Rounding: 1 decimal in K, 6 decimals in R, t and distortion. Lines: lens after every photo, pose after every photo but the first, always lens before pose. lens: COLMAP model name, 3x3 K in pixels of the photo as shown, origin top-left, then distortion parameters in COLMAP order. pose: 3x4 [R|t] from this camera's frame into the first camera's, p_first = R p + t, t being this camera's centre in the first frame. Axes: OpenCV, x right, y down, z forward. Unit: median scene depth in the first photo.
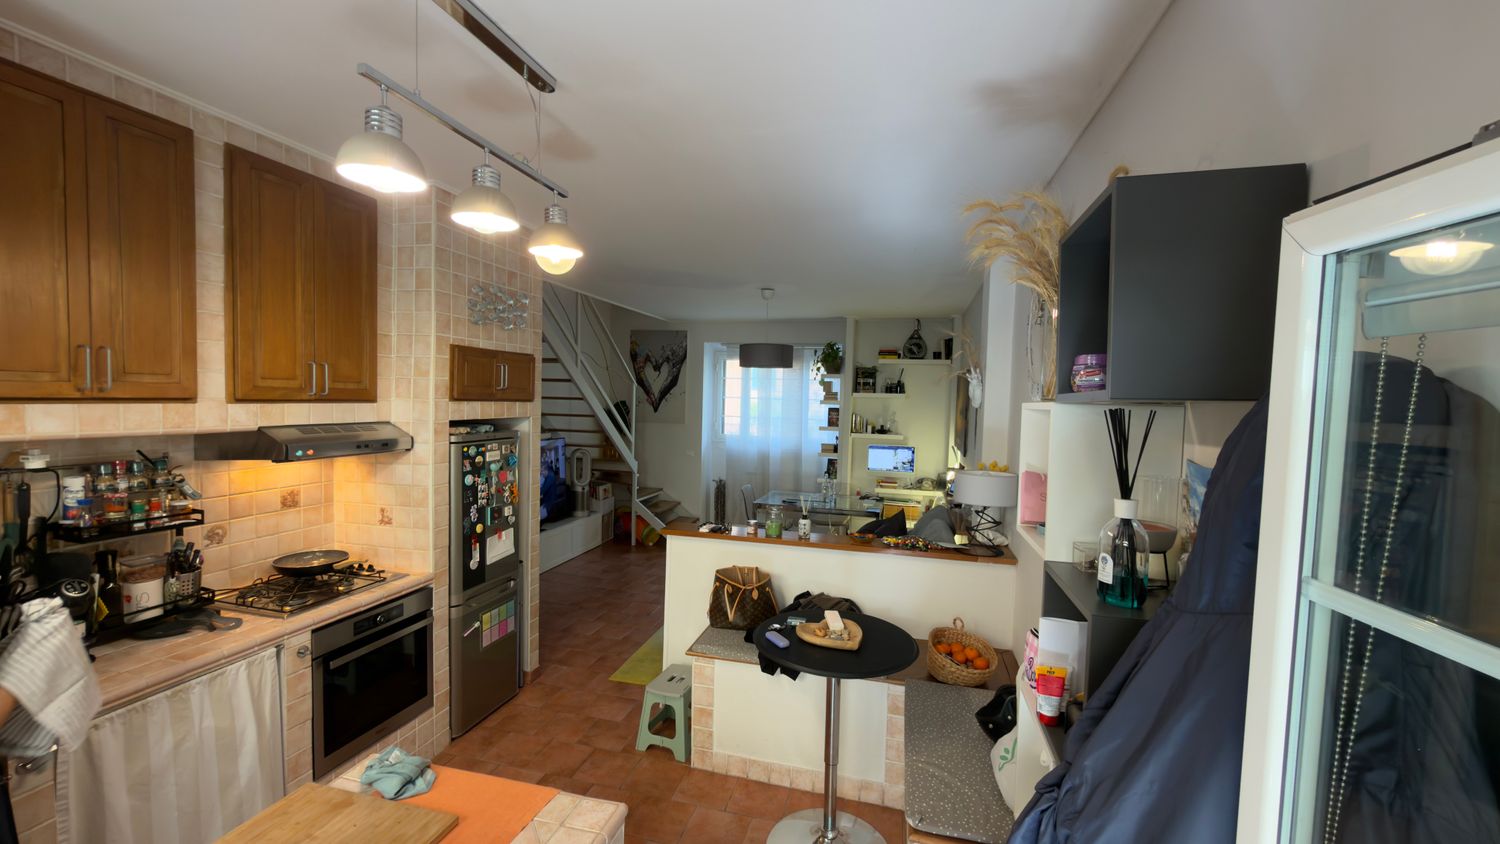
lens RADIAL K [[604.2, 0, 749.5], [0, 604.2, 426.5], [0, 0, 1]] dist [0.001123, -0.000376]
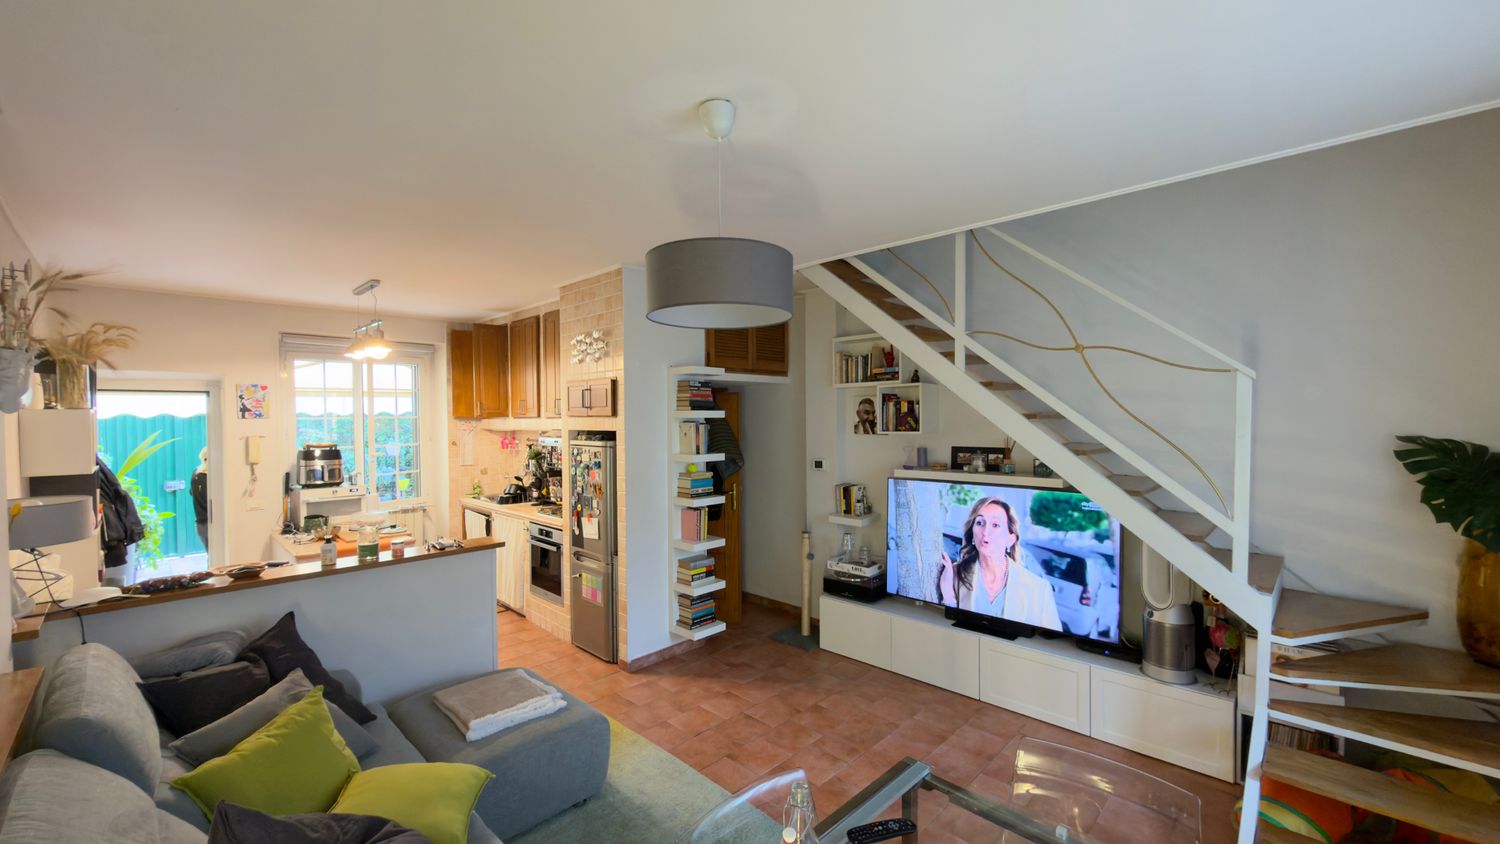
lens RADIAL K [[604.2, 0, 757.1], [0, 604.2, 427.3], [0, 0, 1]] dist [0.001123, -0.000376]
pose [[-0.489495, 0.002828, -0.872002, 0.566800], [-0.036740, 0.999040, 0.023864, -0.065189], [0.871232, 0.043719, -0.488921, 2.040730]]
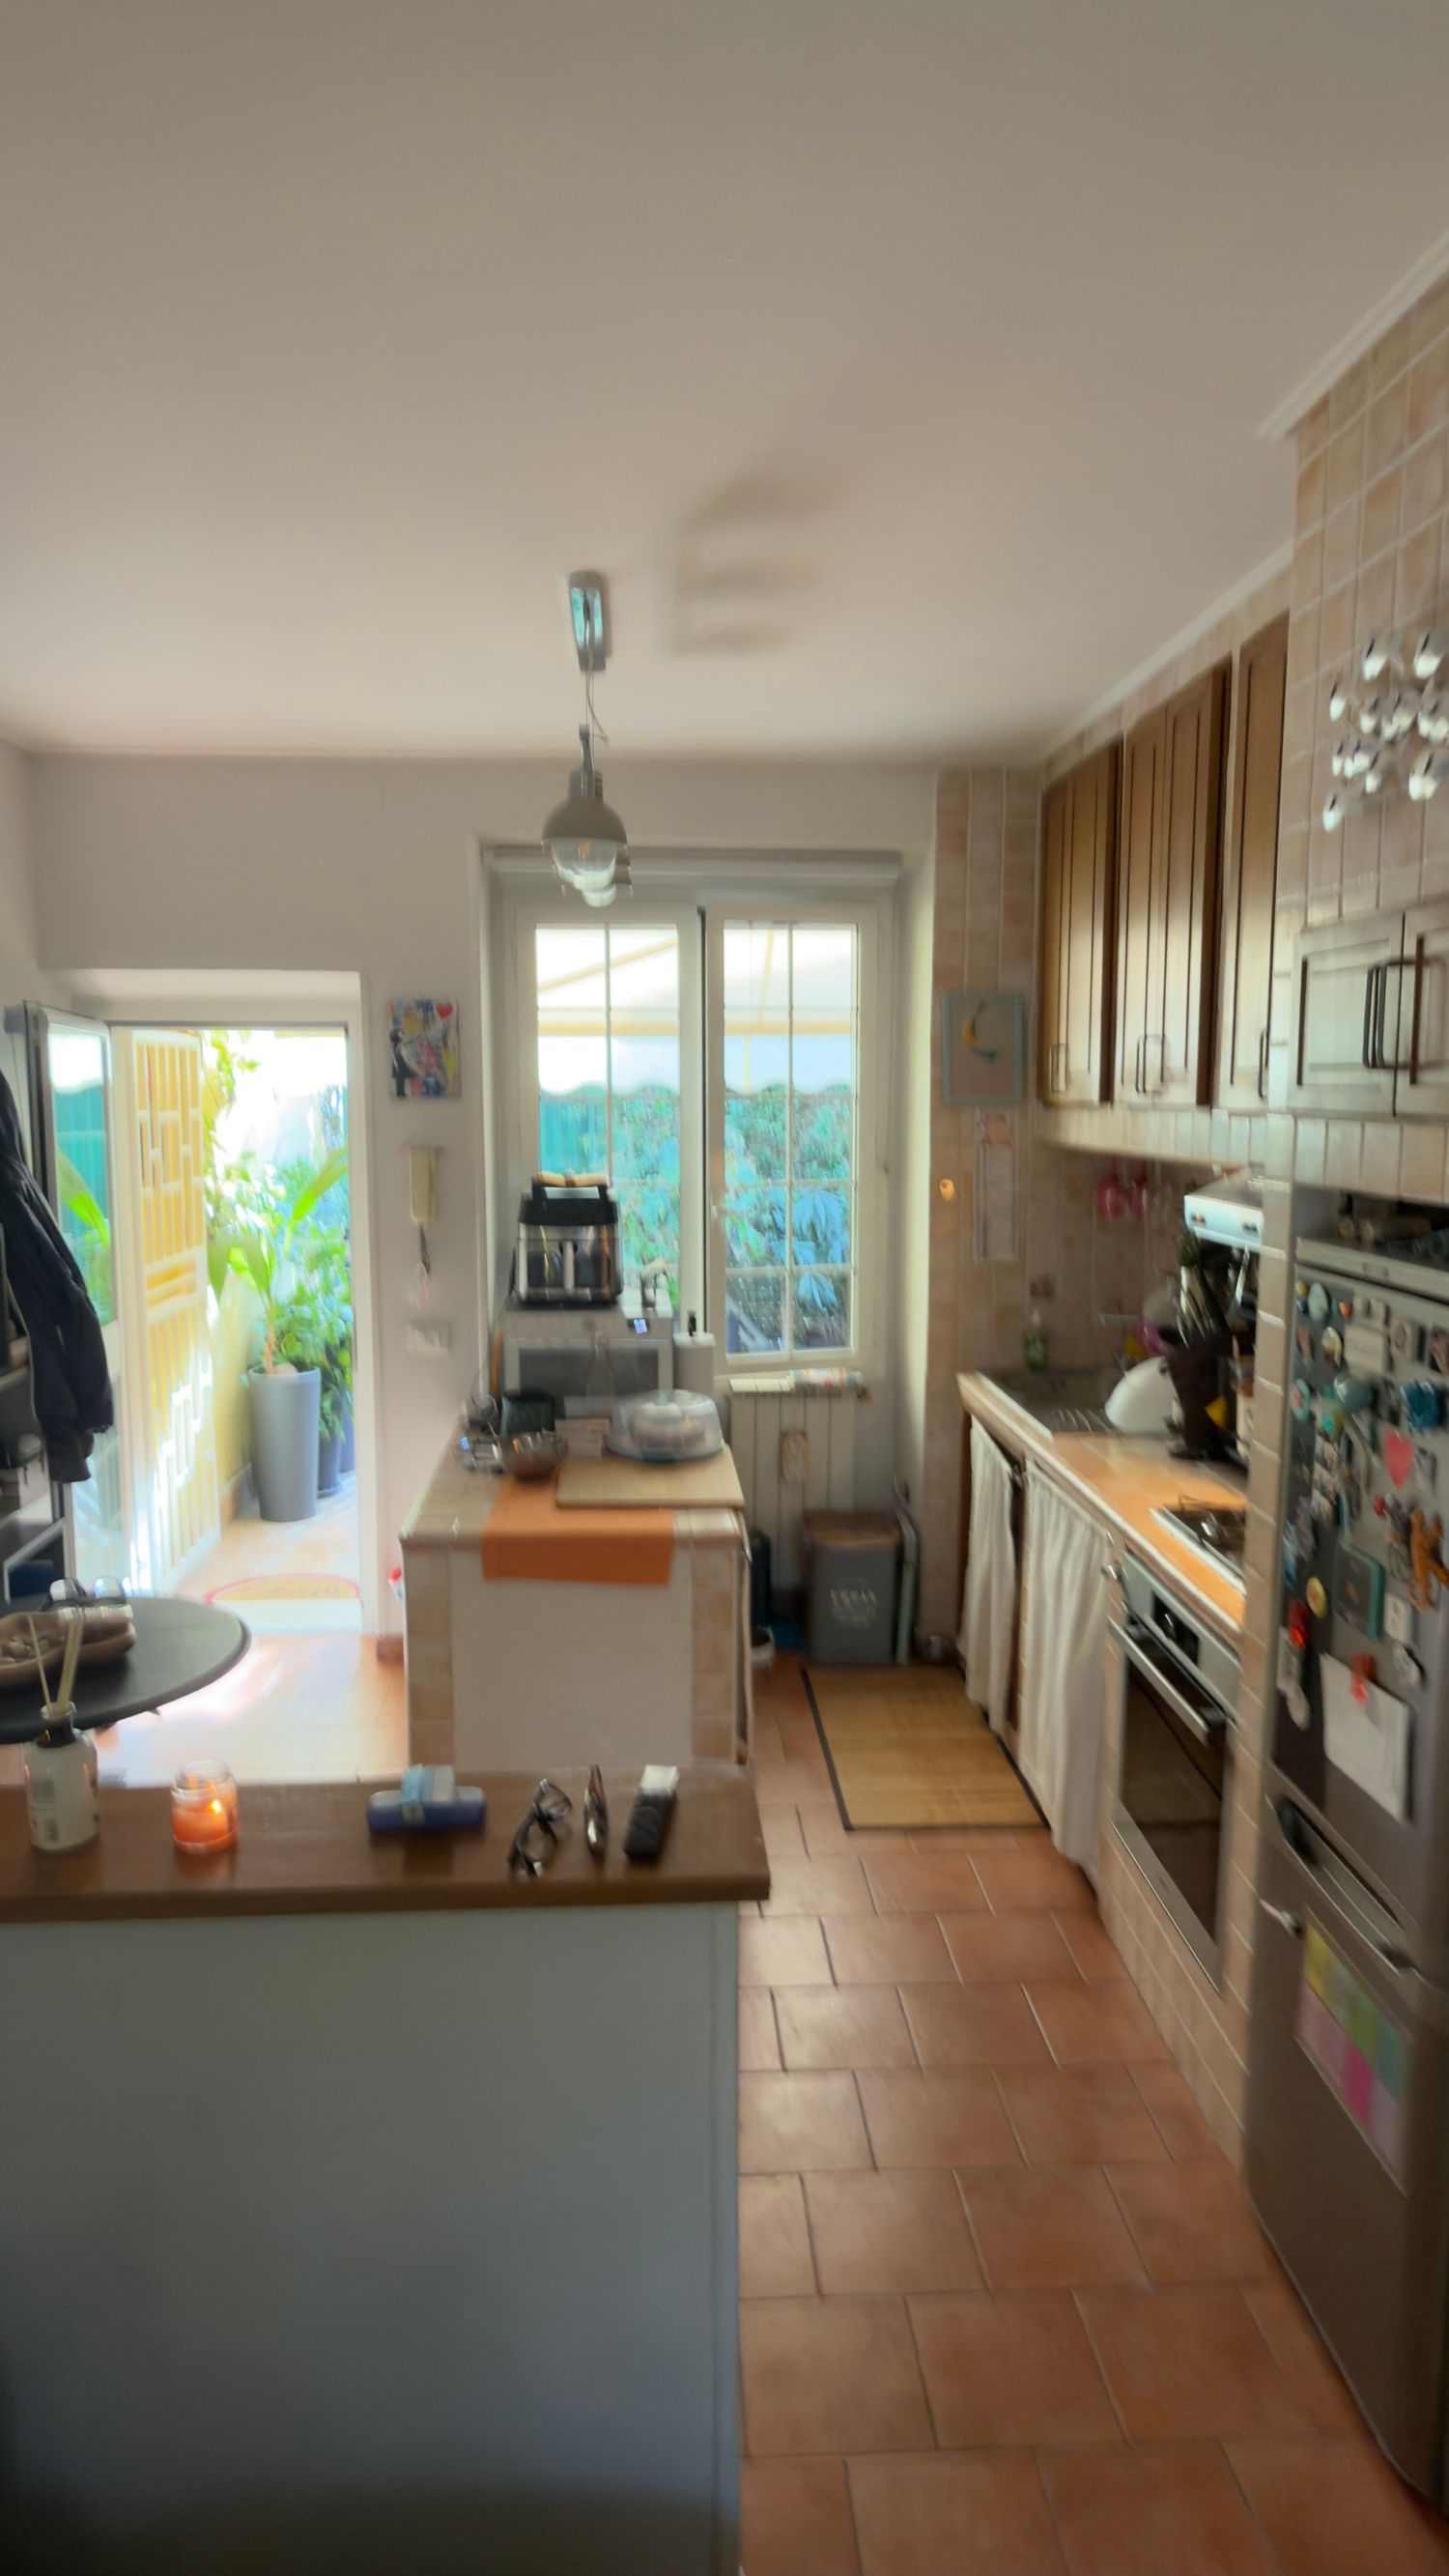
lens RADIAL K [[1497.1, 0, 735.0], [0, 1497.1, 1279.1], [0, 0, 1]] dist [0.004025, 0.000685]
pose [[-0.943631, 0.016333, -0.330596, 0.008357], [-0.037259, 0.987192, 0.155122, -0.062626], [0.328895, 0.158695, -0.930937, 1.515972]]
